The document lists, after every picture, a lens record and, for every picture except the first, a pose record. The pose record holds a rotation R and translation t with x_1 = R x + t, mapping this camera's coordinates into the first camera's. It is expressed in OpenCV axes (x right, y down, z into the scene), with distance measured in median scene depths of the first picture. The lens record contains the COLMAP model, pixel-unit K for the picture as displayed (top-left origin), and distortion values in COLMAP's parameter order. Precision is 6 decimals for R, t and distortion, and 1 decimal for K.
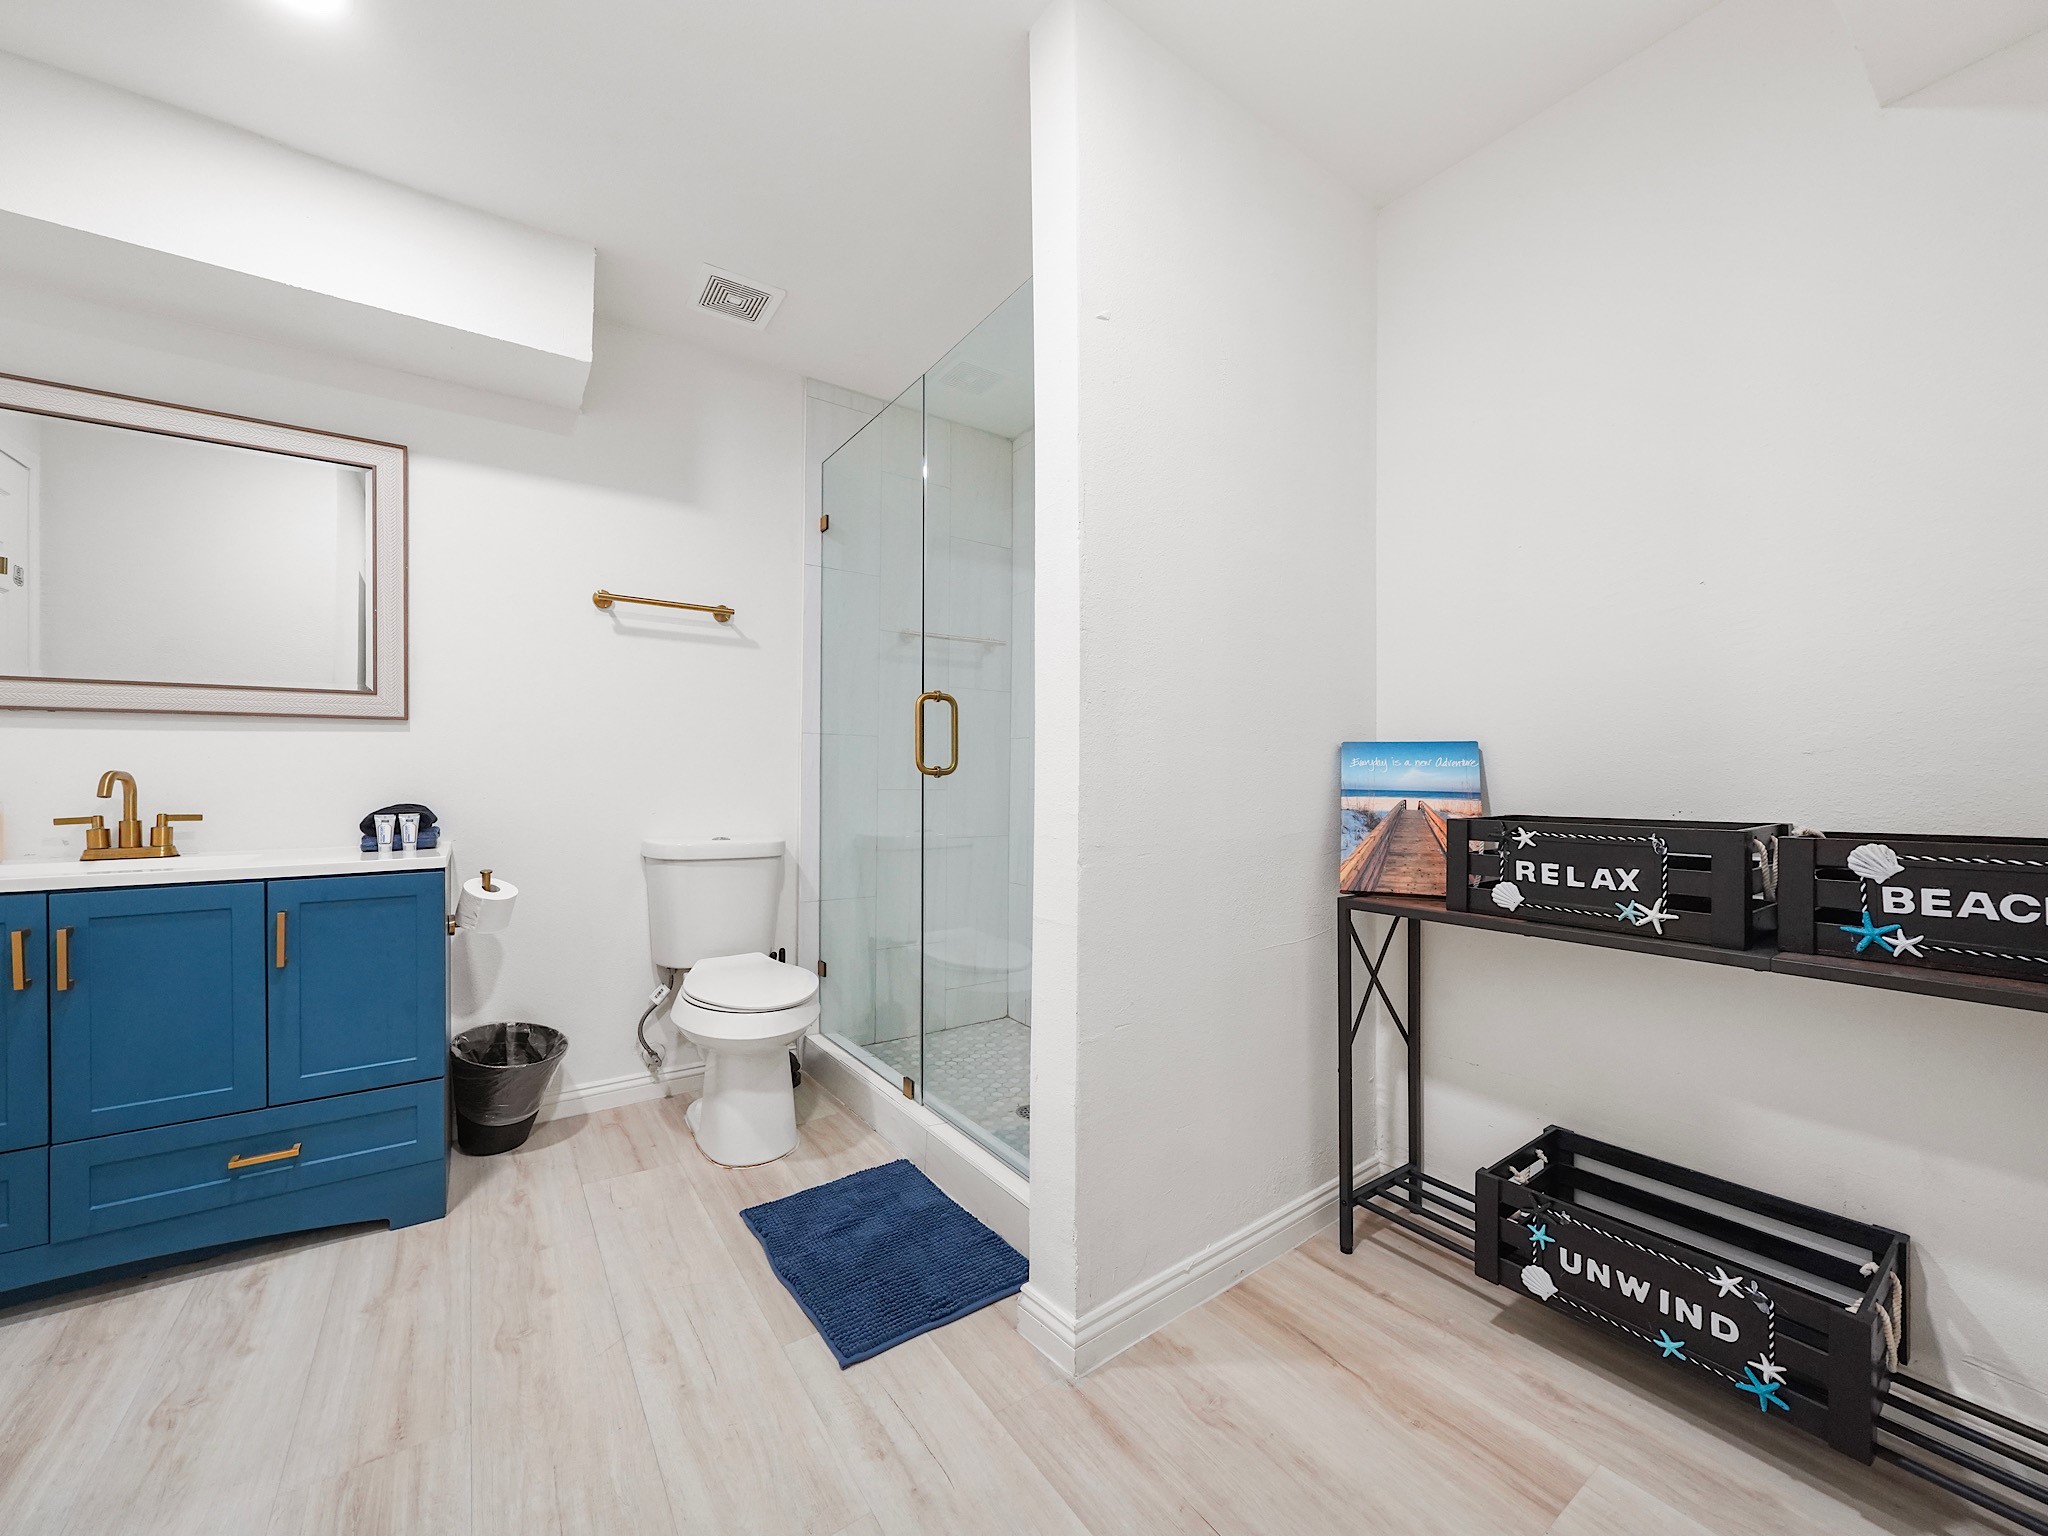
lens RADIAL K [[794.7, 0, 1024.0], [0, 794.7, 768.0], [0, 0, 1]] dist [-0.018698, 0.000305]
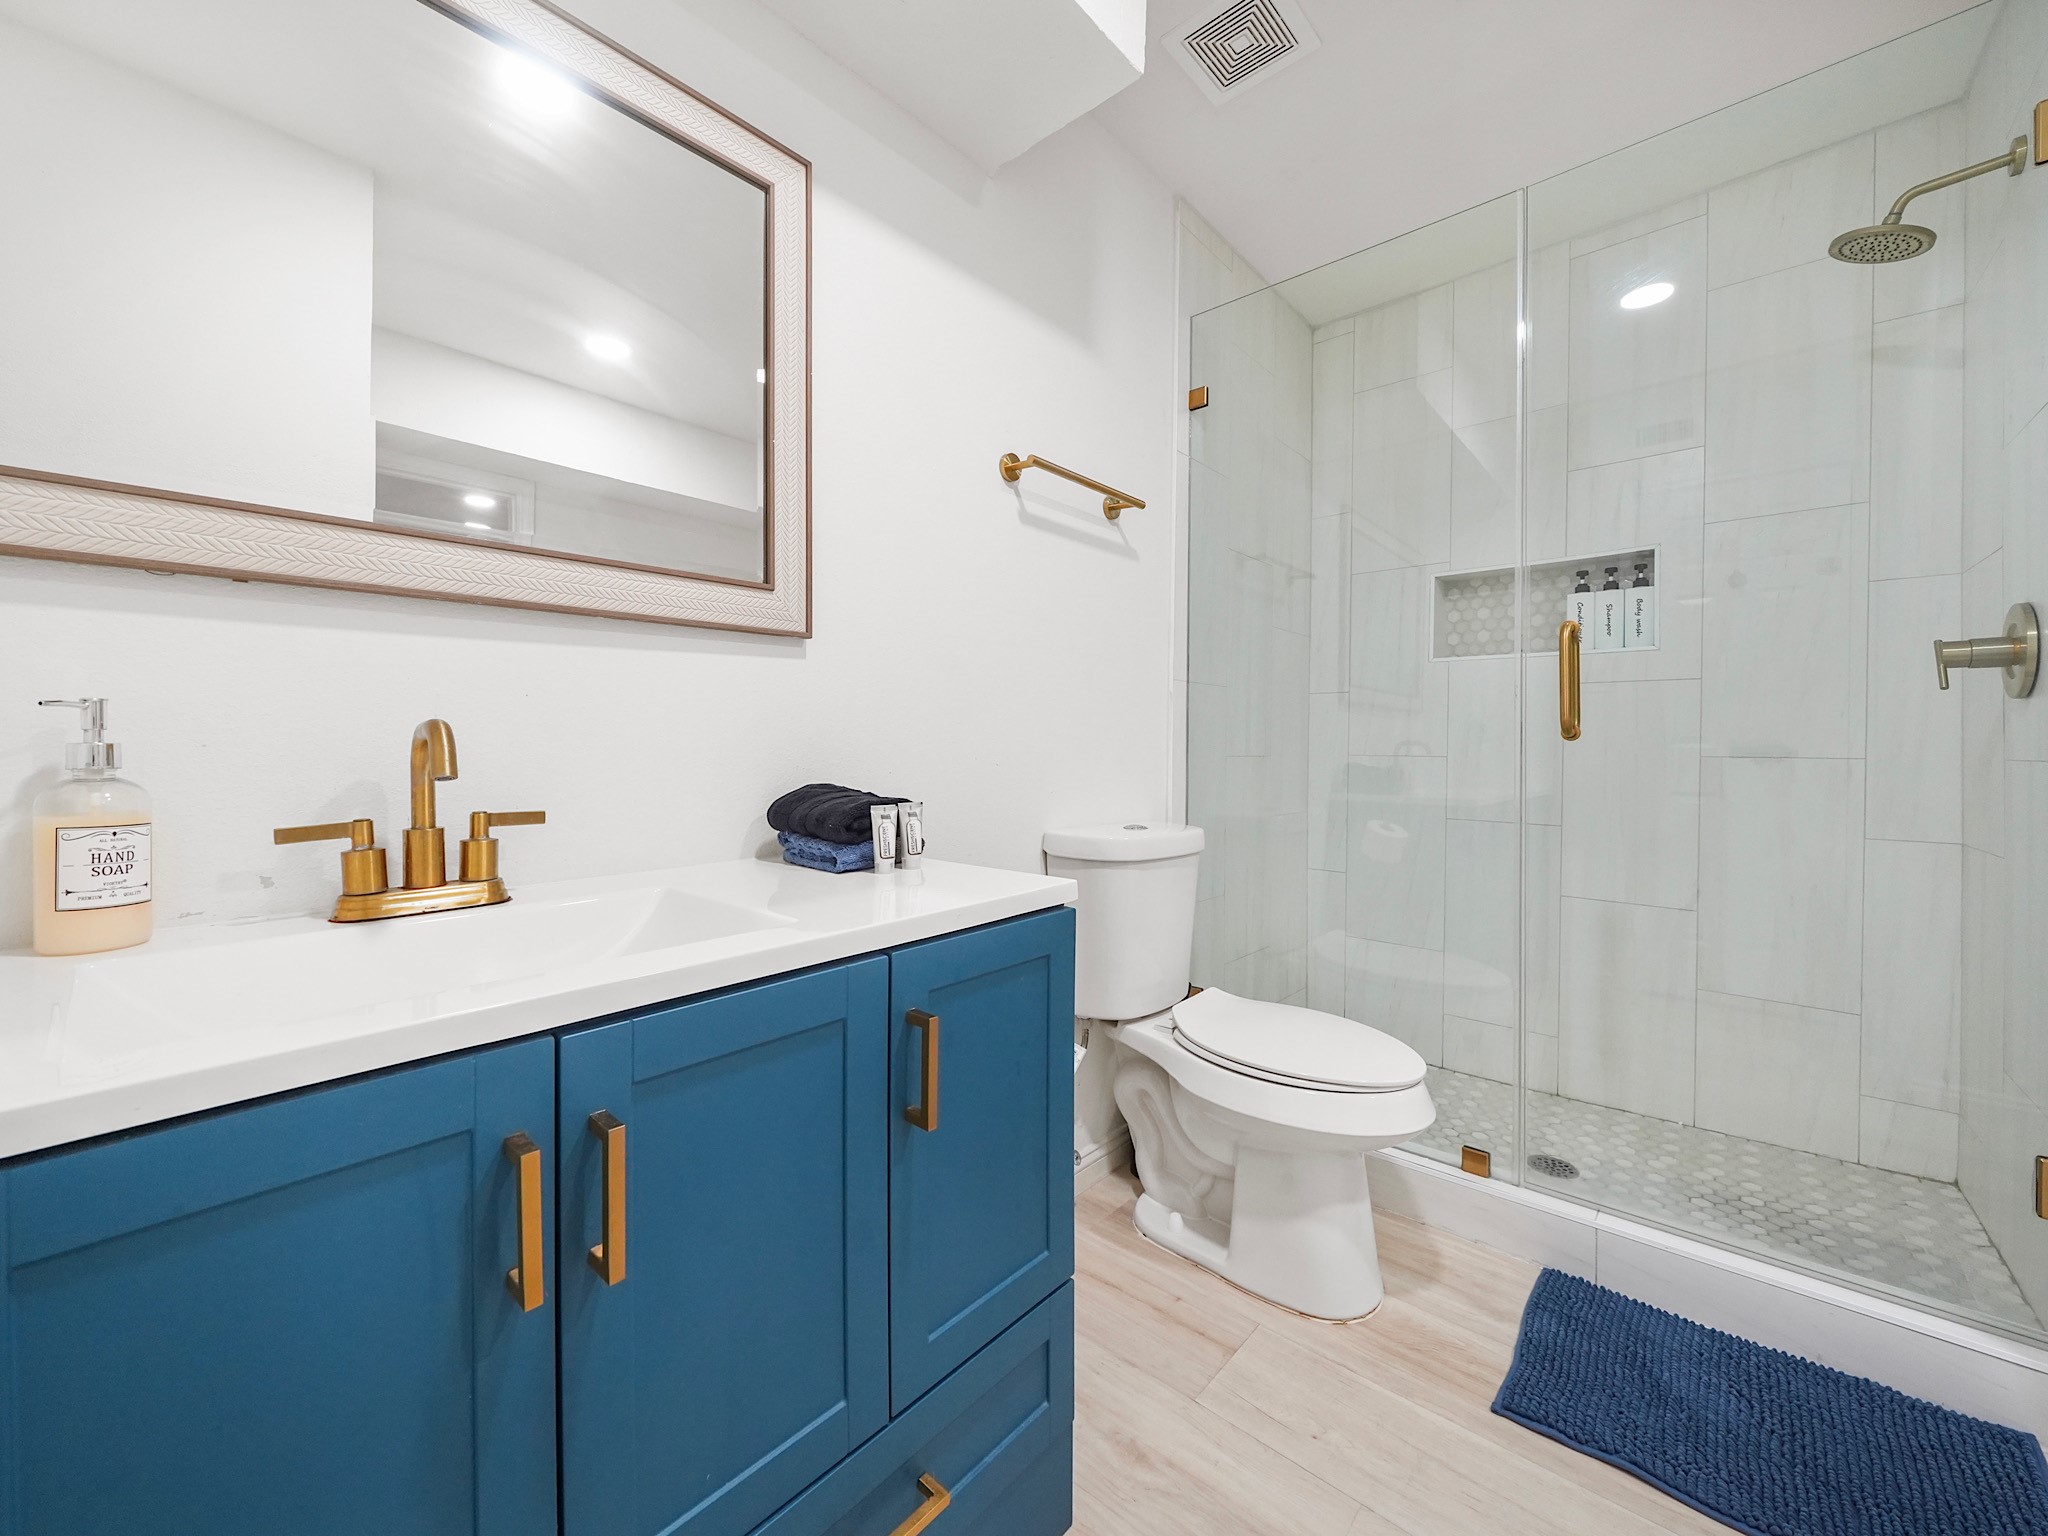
lens RADIAL K [[811.2, 0, 999.1], [0, 811.2, 740.0], [0, 0, 1]] dist [-0.019407, -0.000159]
pose [[0.977918, -0.001883, 0.208982, -0.877350], [0.001573, 0.999997, 0.001649, 0.014772], [-0.208985, -0.001283, 0.977918, 0.442791]]
